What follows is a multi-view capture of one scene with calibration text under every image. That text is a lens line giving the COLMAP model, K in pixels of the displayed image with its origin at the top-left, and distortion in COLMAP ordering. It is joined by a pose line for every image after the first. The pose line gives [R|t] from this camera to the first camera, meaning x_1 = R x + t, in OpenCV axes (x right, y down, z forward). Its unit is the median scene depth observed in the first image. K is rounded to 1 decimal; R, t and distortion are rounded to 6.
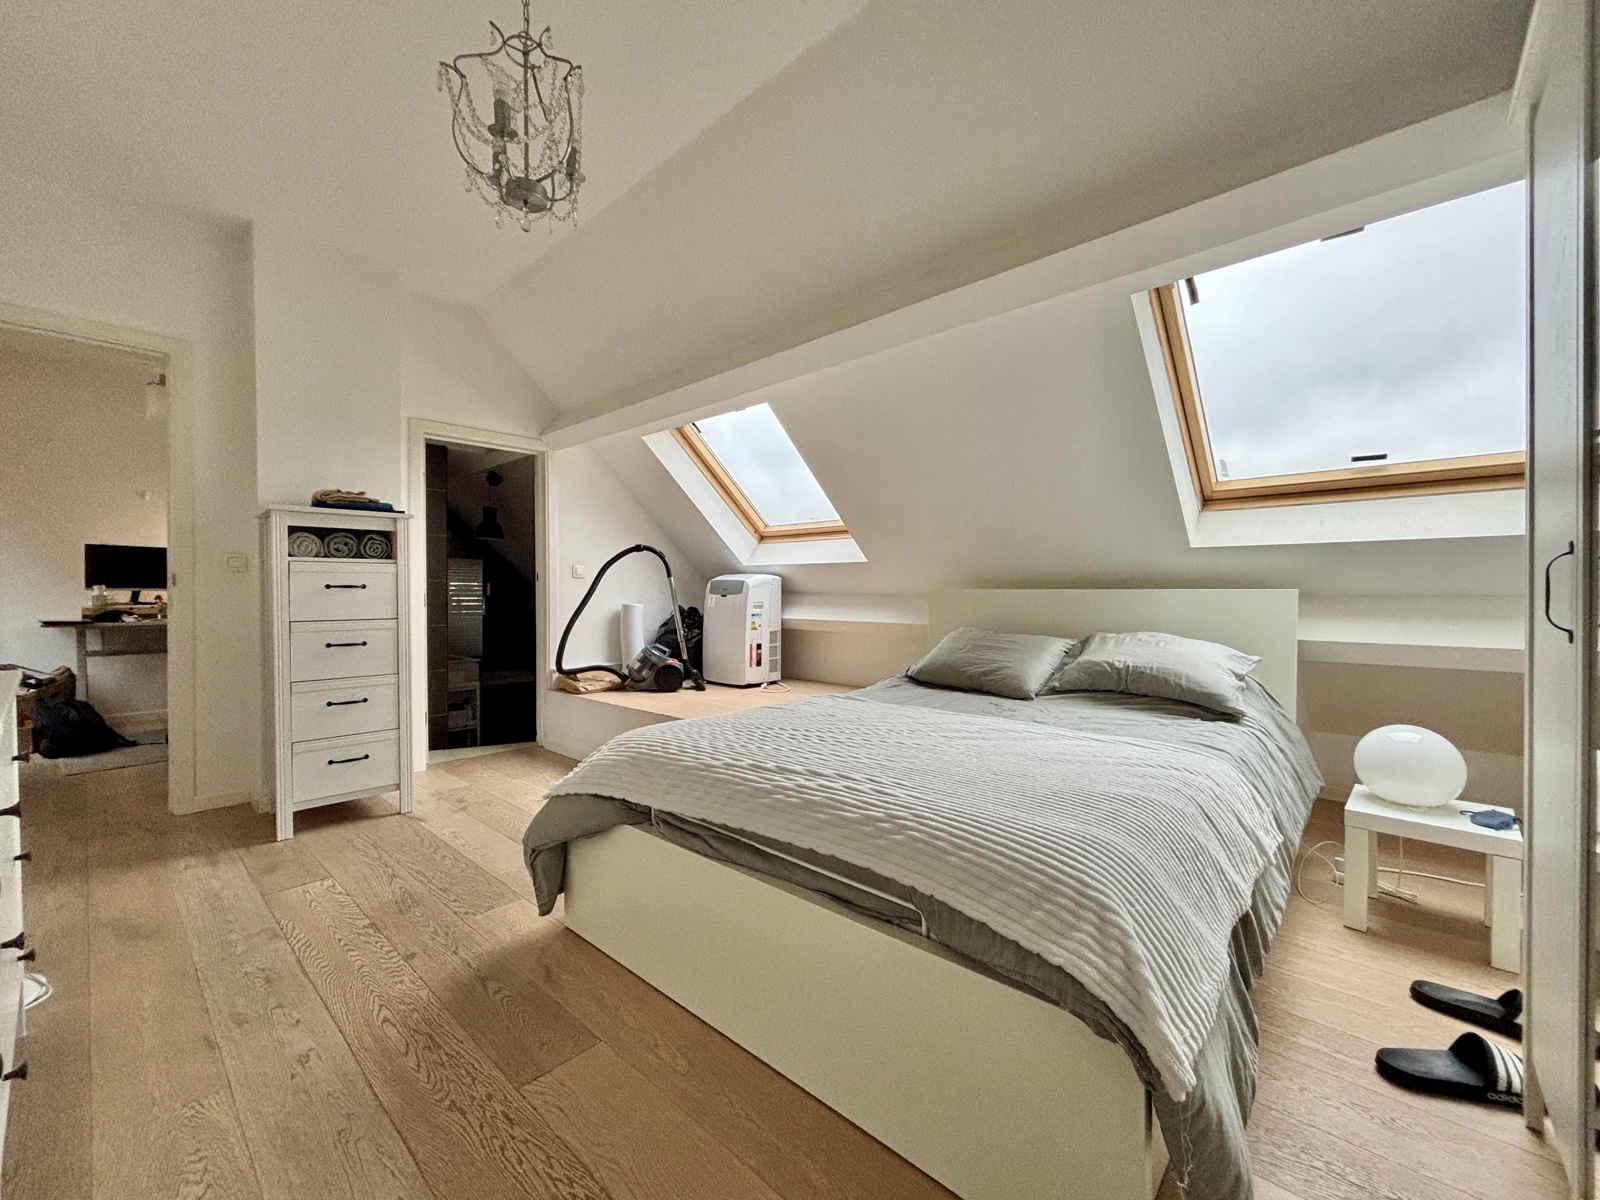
lens RADIAL K [[645.6, 0, 797.8], [0, 645.6, 600.8], [0, 0, 1]] dist [-0.001323, -0.000282]
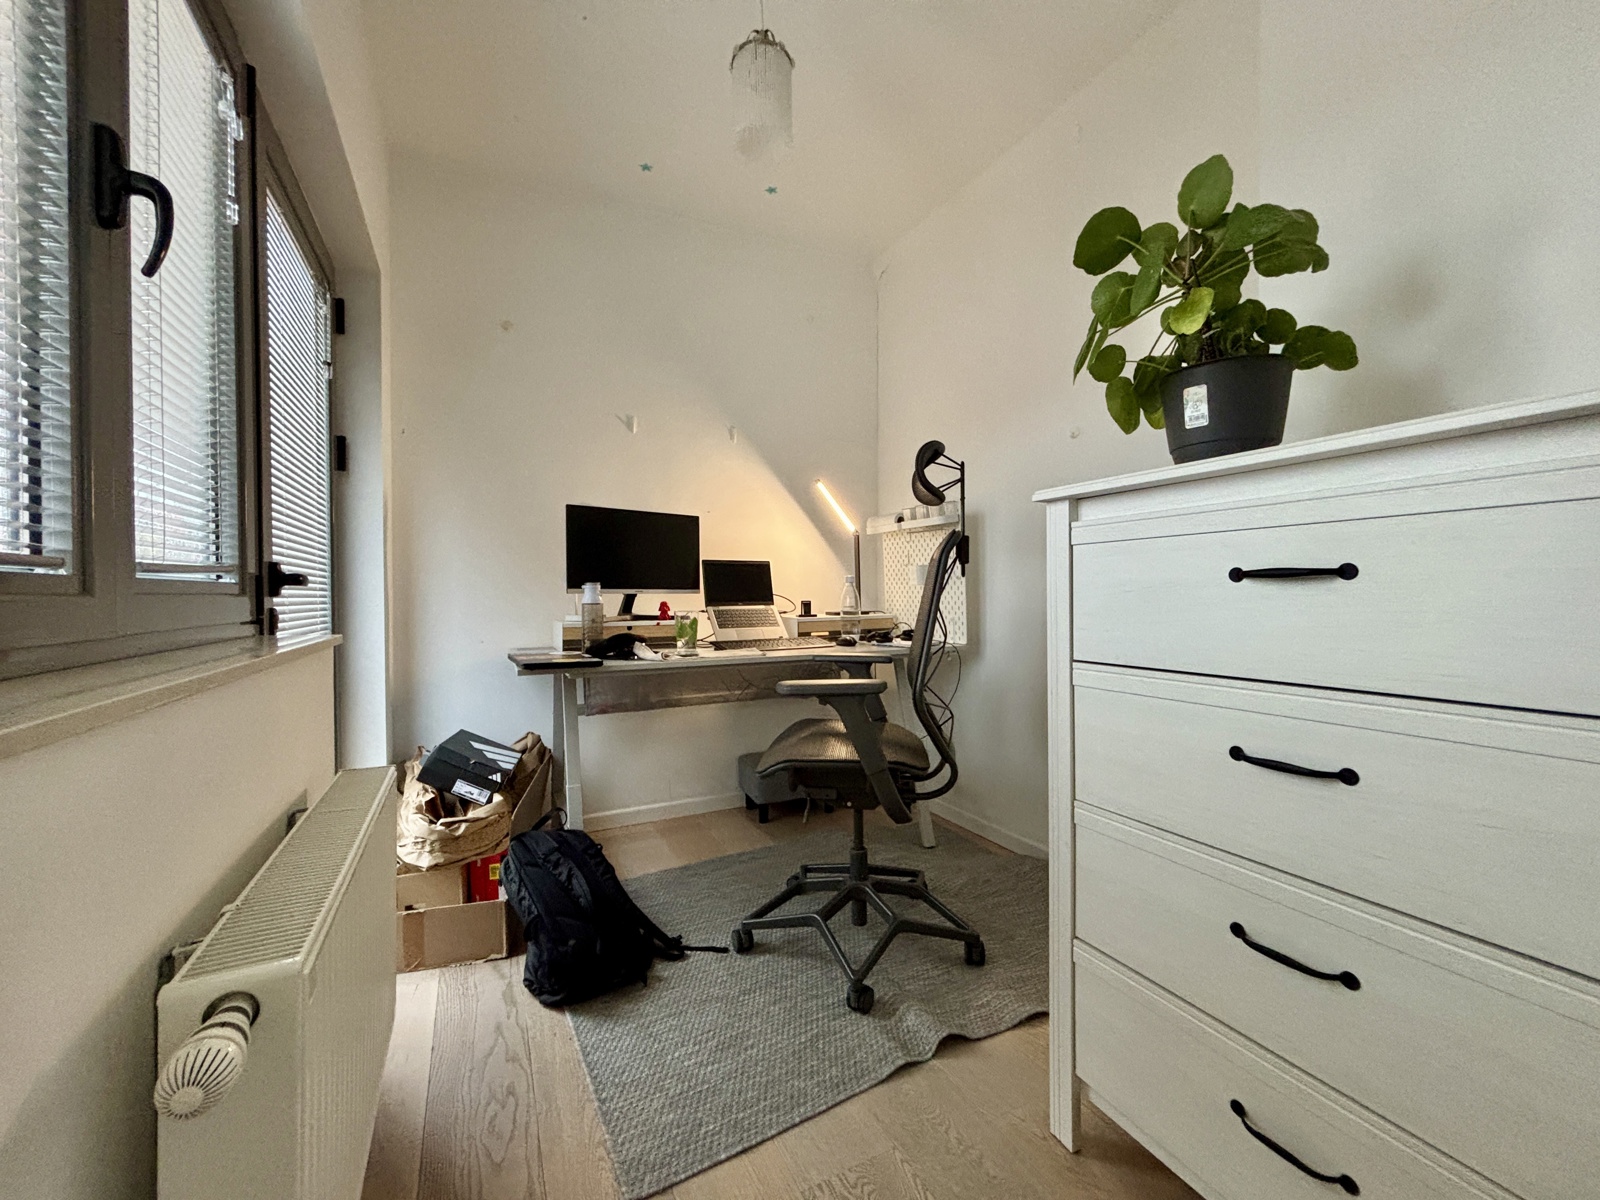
lens RADIAL K [[645.6, 0, 797.8], [0, 645.6, 600.8], [0, 0, 1]] dist [-0.001323, -0.000282]
pose [[0.929300, -0.001862, -0.369321, -0.695877], [0.000101, 0.999989, -0.004789, -0.007161], [0.369326, 0.004413, 0.929289, 0.549305]]
